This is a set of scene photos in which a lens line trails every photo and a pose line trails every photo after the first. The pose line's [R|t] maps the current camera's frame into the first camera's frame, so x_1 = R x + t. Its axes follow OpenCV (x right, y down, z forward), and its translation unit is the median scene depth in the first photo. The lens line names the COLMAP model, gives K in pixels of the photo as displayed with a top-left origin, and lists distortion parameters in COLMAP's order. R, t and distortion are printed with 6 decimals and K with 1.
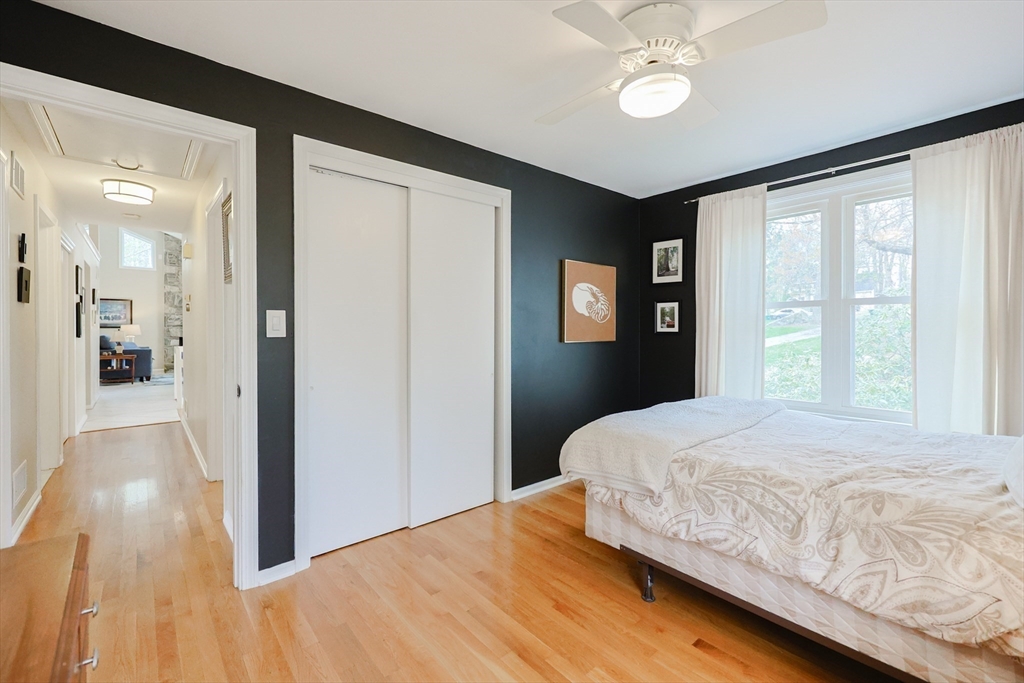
lens RADIAL K [[439.1, 0, 513.3], [0, 439.1, 330.6], [0, 0, 1]] dist [0.001356, -0.000626]
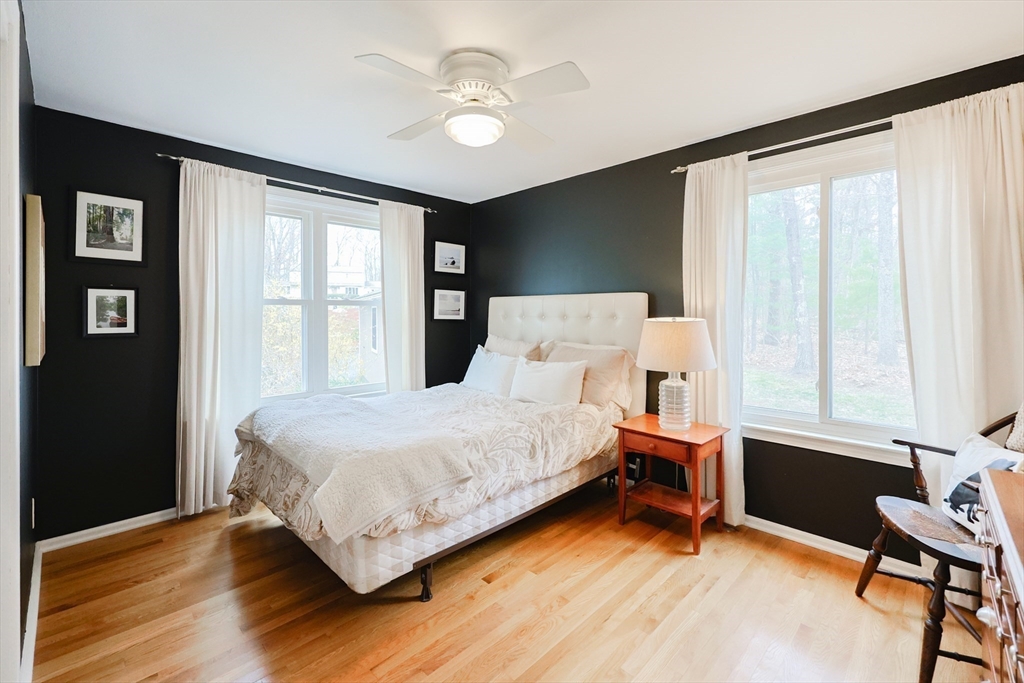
lens RADIAL K [[439.1, 0, 529.6], [0, 439.1, 311.0], [0, 0, 1]] dist [0.001356, -0.000626]
pose [[-0.098792, 0.008653, 0.995070, -0.455012], [0.004526, 0.999956, -0.008246, -0.027748], [-0.995098, 0.003689, -0.098827, 0.534403]]
